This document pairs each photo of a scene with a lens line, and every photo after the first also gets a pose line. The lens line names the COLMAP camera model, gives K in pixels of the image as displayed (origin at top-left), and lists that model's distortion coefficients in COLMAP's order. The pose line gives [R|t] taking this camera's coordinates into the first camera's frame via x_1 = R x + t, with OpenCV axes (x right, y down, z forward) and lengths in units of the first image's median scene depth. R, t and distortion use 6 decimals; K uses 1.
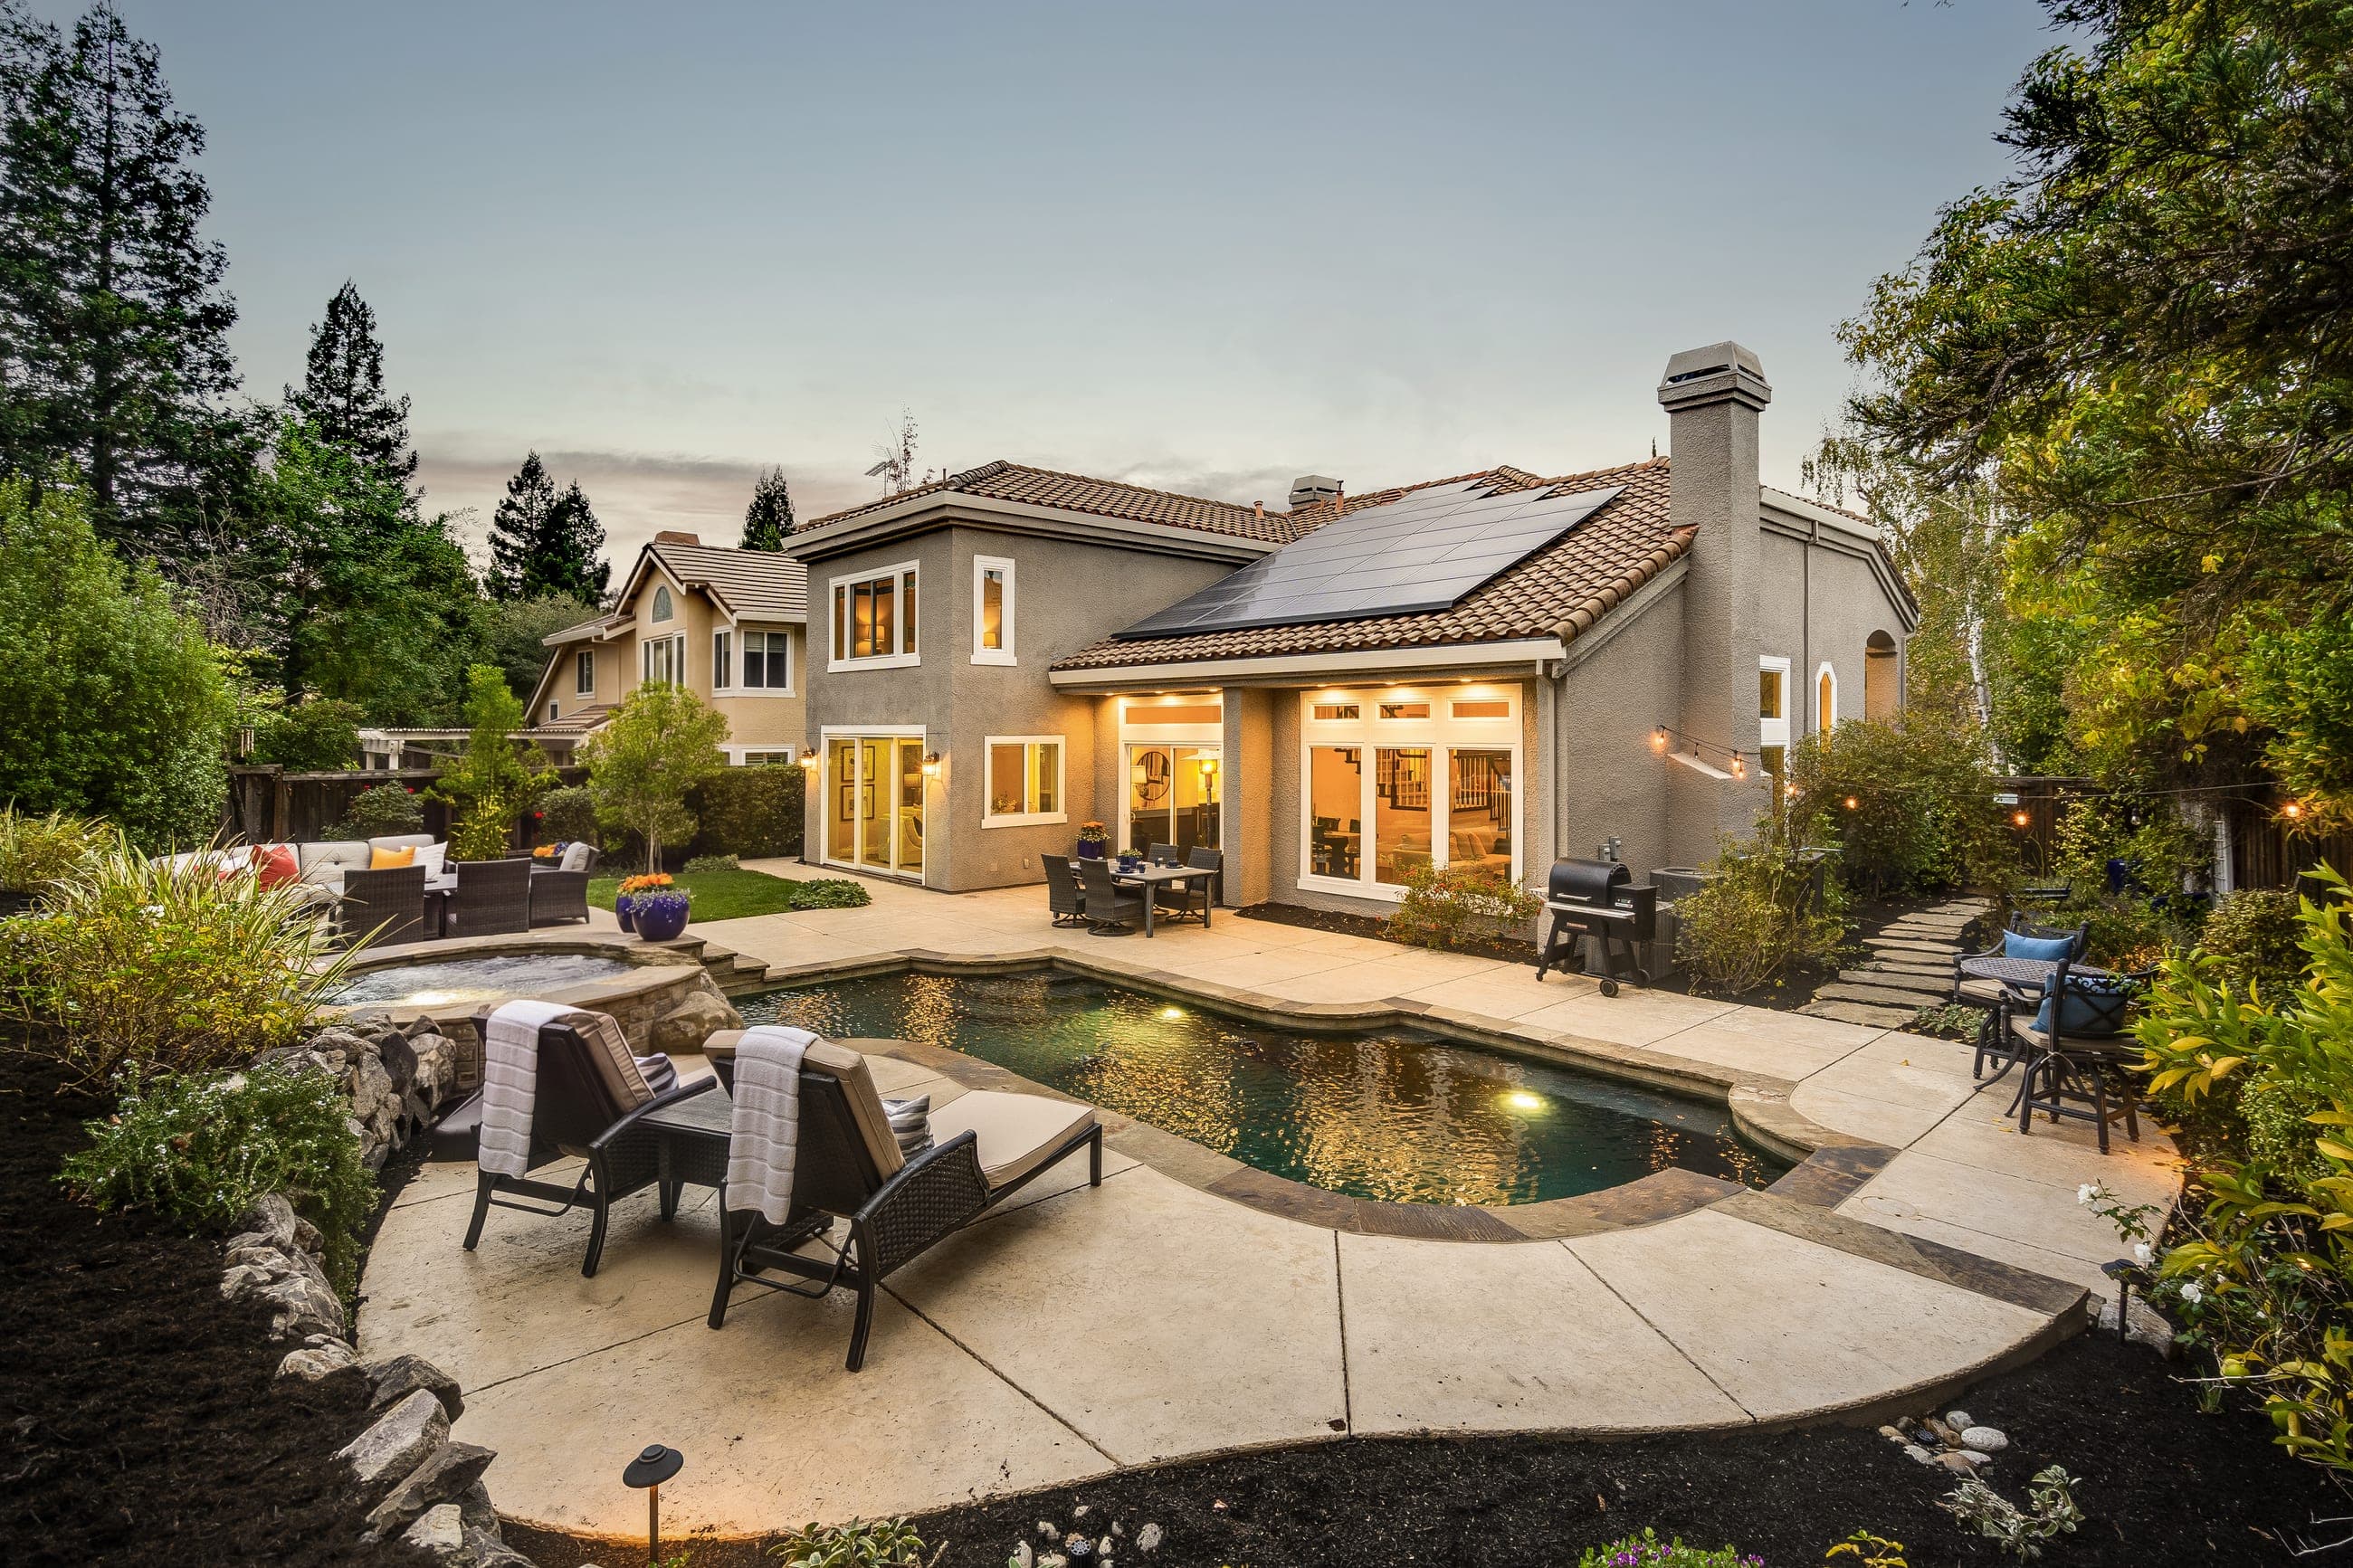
lens RADIAL K [[1108.0, 0, 1179.0], [0, 1108.0, 729.0], [0, 0, 1]] dist [0.000071, -0.000021]
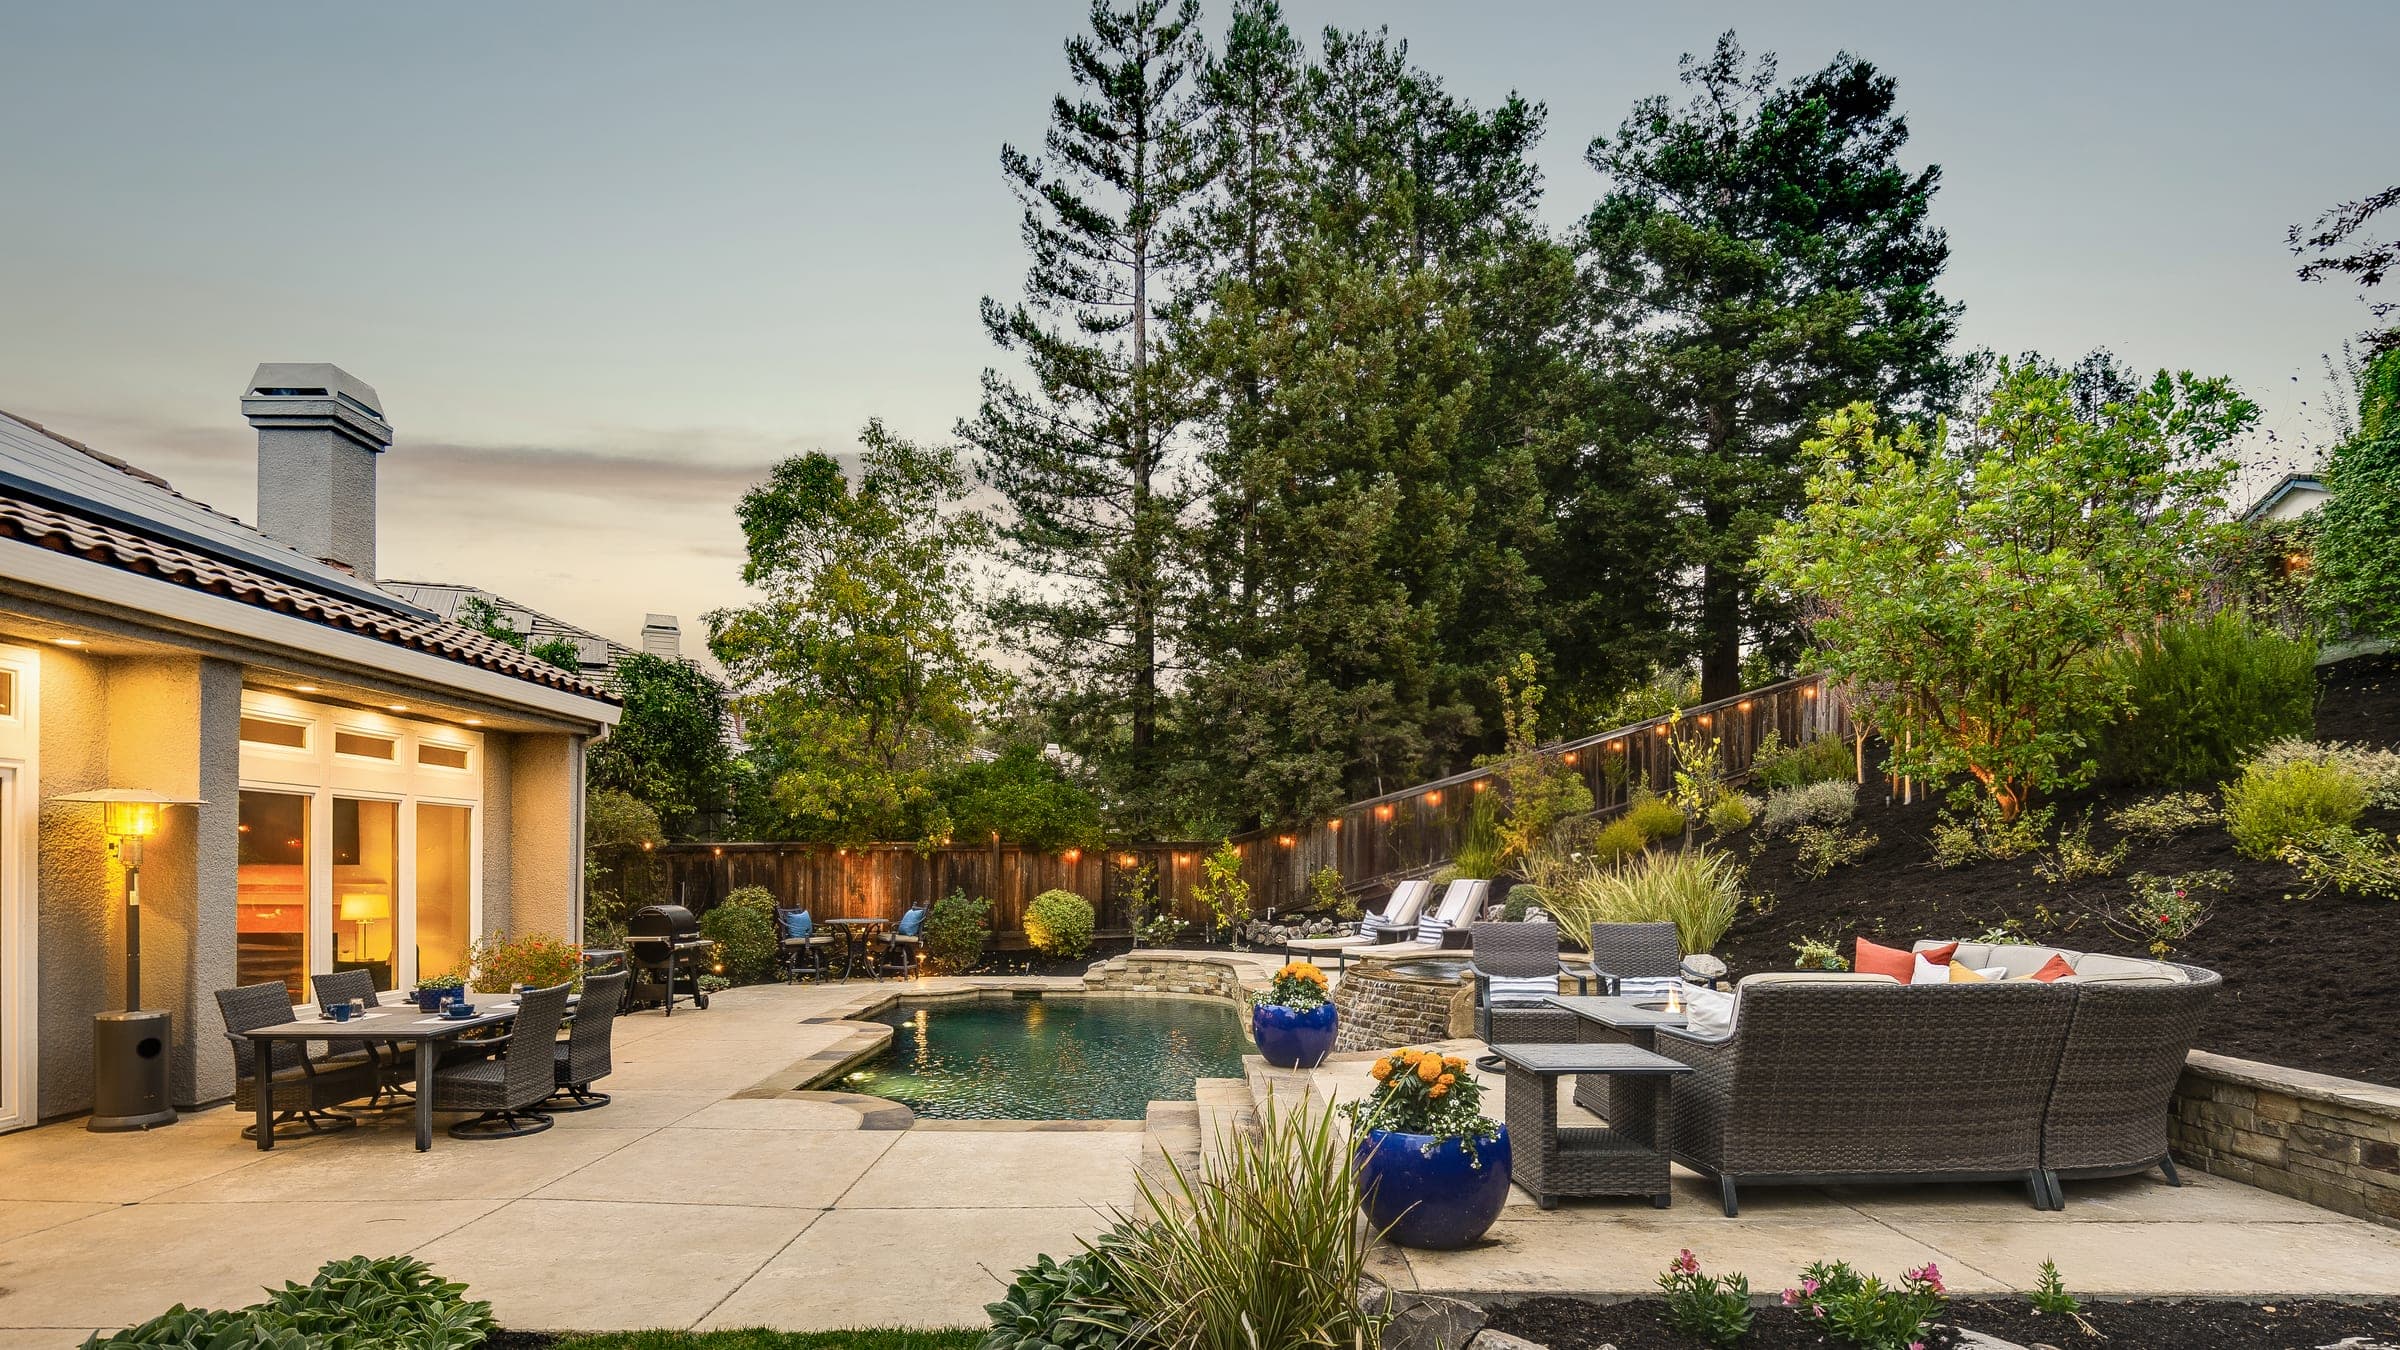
lens RADIAL K [[1219.9, 0, 1202.7], [0, 1219.9, 876.4], [0, 0, 1]] dist [-0.002347, -0.000346]
pose [[-0.729981, -0.013478, 0.683335, -0.679416], [-0.011730, 0.999905, 0.007191, 0.051852], [-0.683367, -0.002767, -0.730070, 1.145532]]
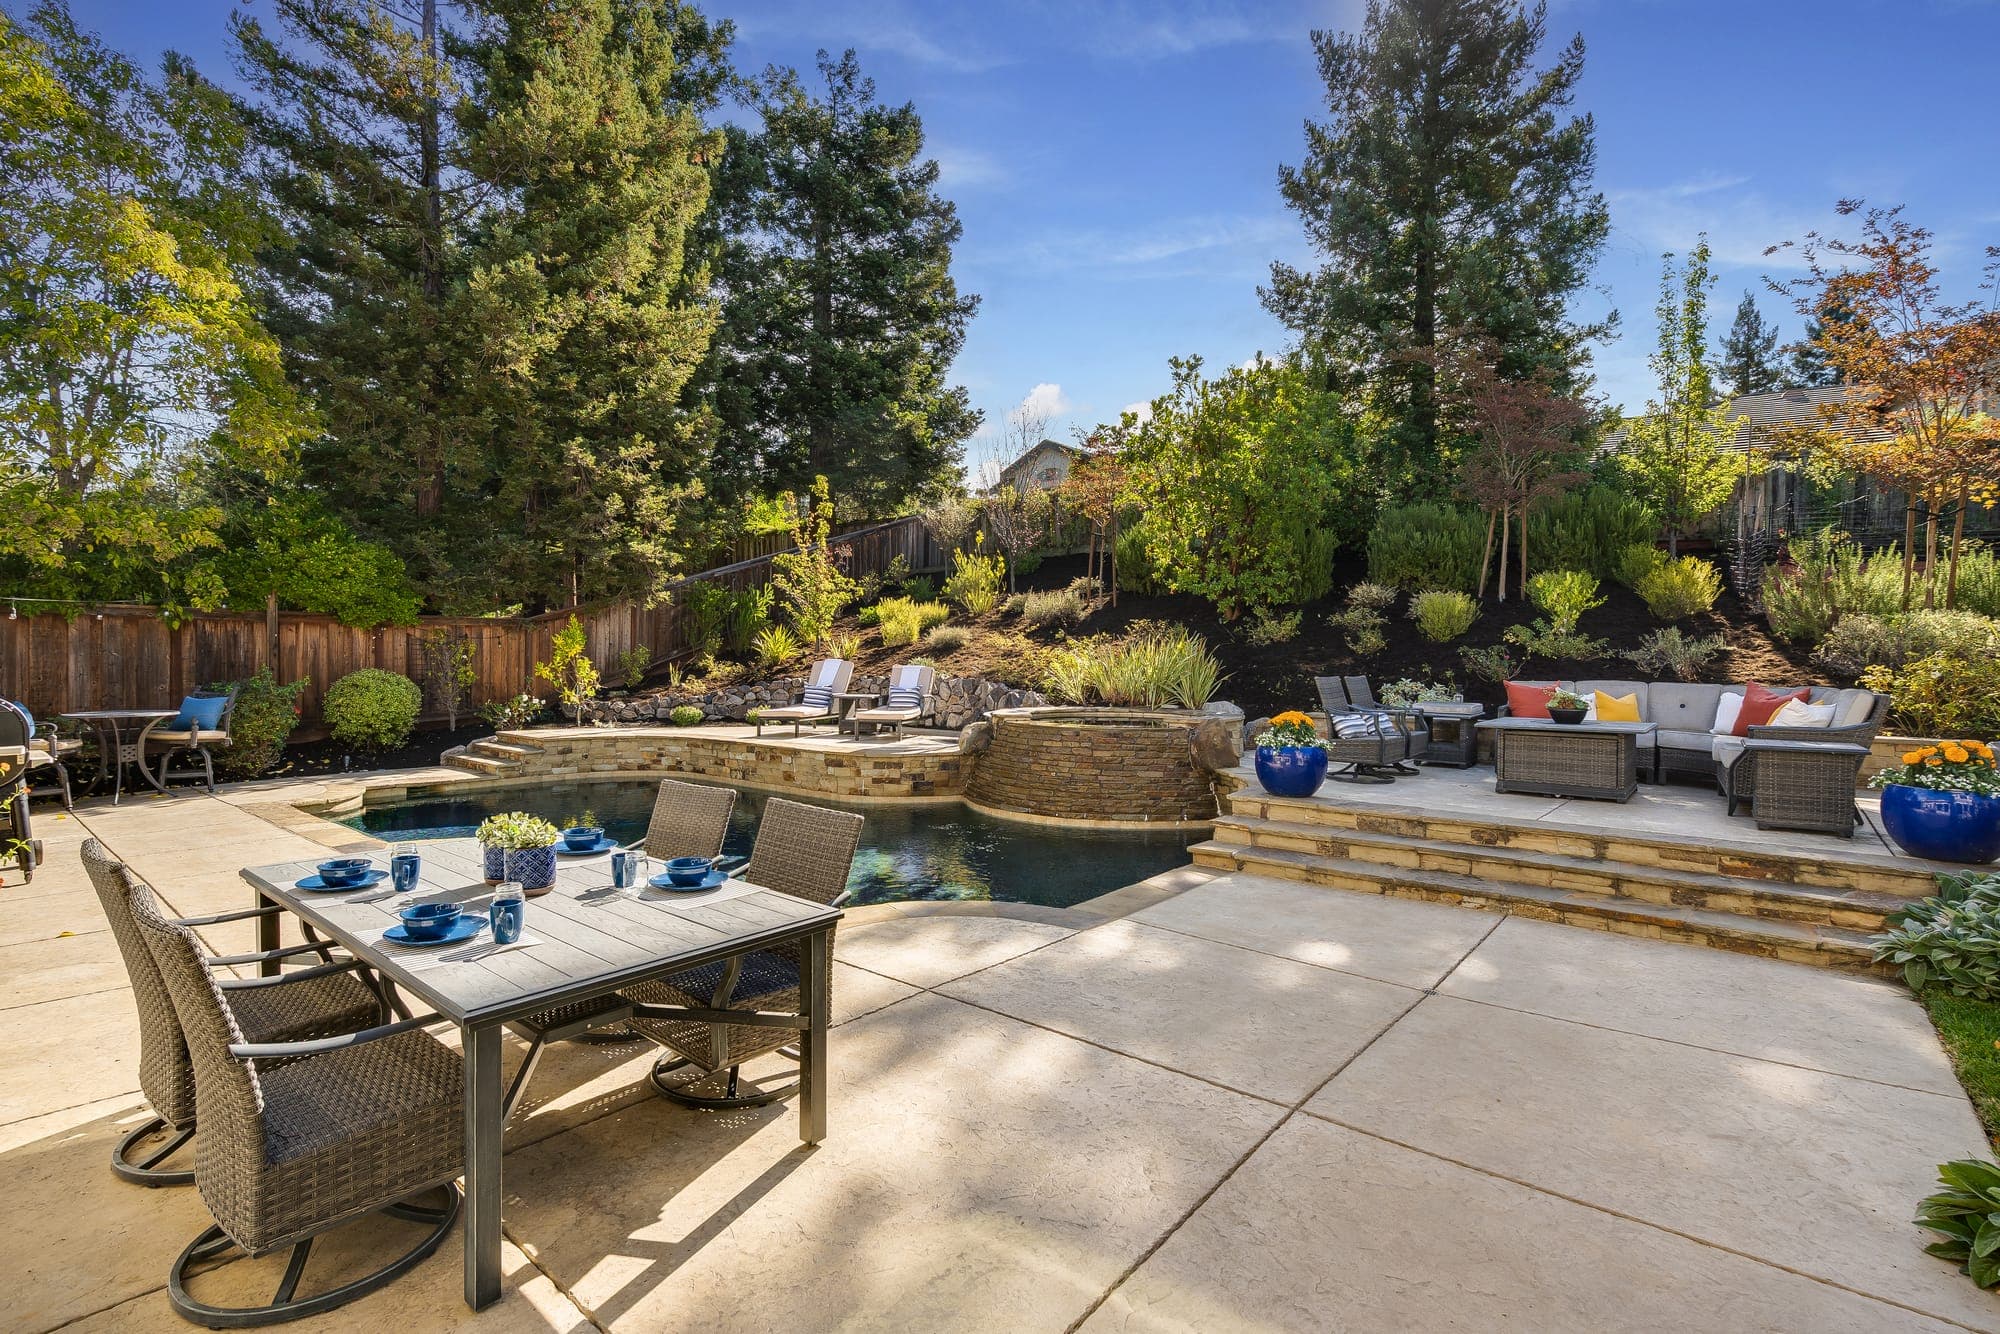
lens RADIAL K [[920.3, 0, 990.8], [0, 920.3, 665.8], [0, 0, 1]] dist [0.001192, 0.000083]
pose [[-0.994138, -0.009733, -0.107680, -0.135264], [-0.009928, 0.999950, 0.001275, 0.068421], [0.107663, 0.002337, -0.994185, 1.200240]]
